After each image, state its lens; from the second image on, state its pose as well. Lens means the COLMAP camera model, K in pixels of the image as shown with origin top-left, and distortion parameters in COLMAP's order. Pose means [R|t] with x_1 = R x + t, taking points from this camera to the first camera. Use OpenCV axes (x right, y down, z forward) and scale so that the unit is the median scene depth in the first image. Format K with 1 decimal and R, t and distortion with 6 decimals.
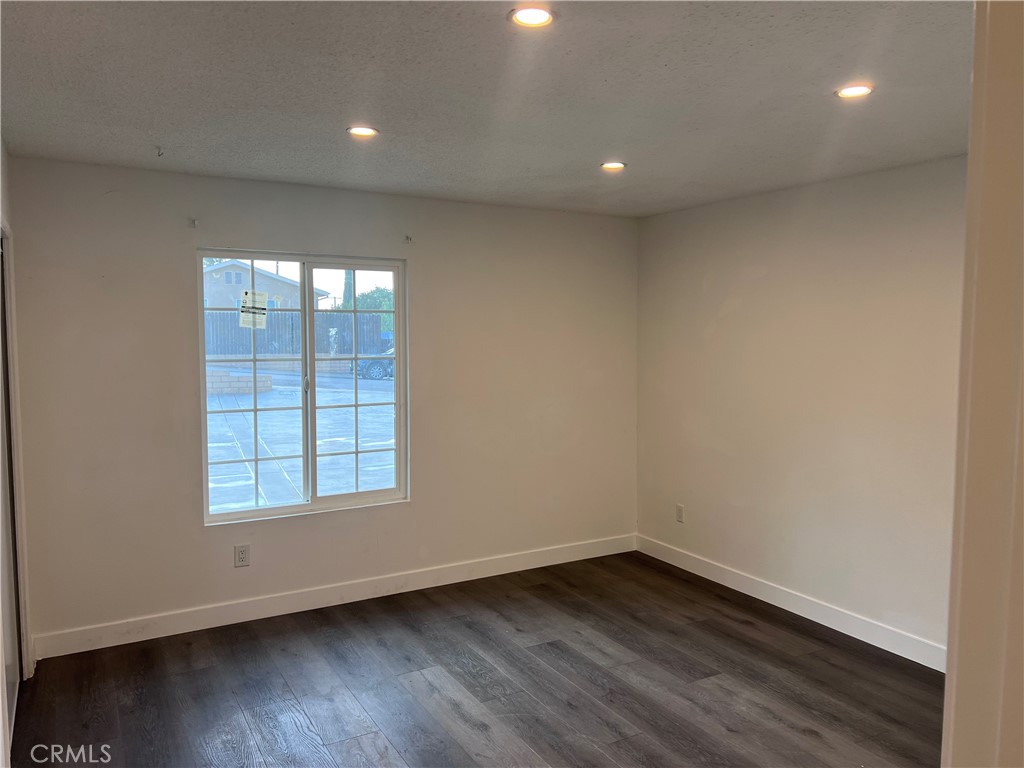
lens RADIAL K [[765.1, 0, 518.6], [0, 765.1, 381.8], [0, 0, 1]] dist [0.106735, -0.134336]
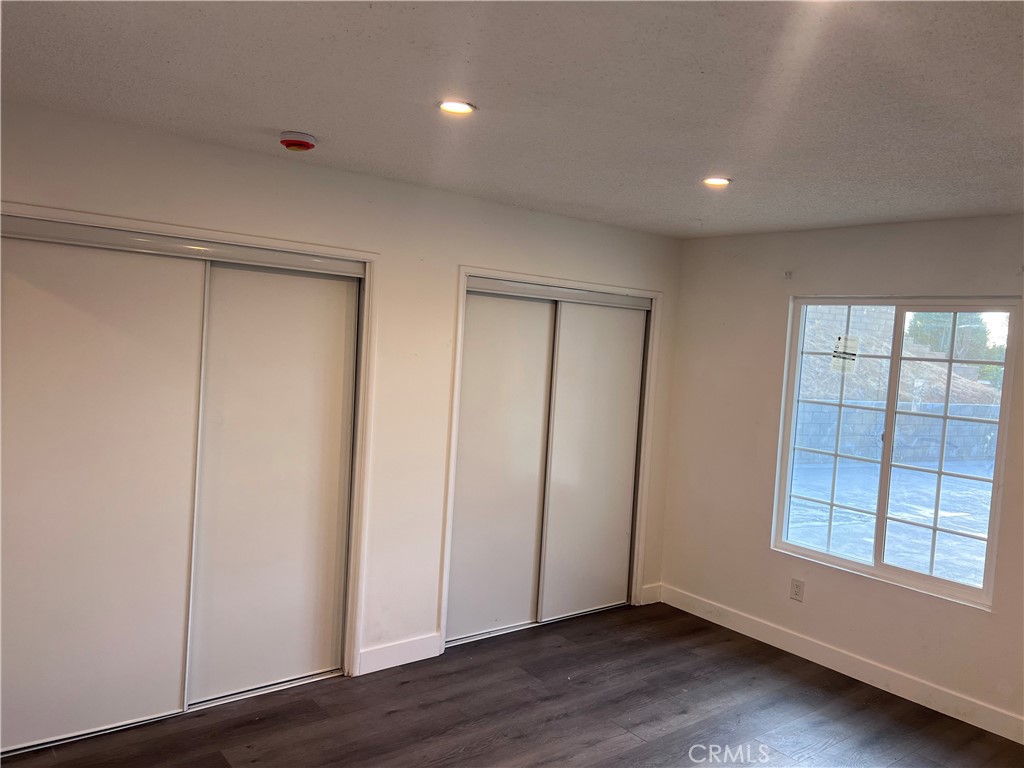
lens RADIAL K [[774.2, 0, 517.6], [0, 774.2, 393.9], [0, 0, 1]] dist [0.074466, -0.086924]
pose [[0.155732, 0.078801, -0.984651, 0.591360], [-0.131111, 0.989642, 0.058464, -0.047172], [0.979059, 0.119994, 0.164451, 0.426692]]
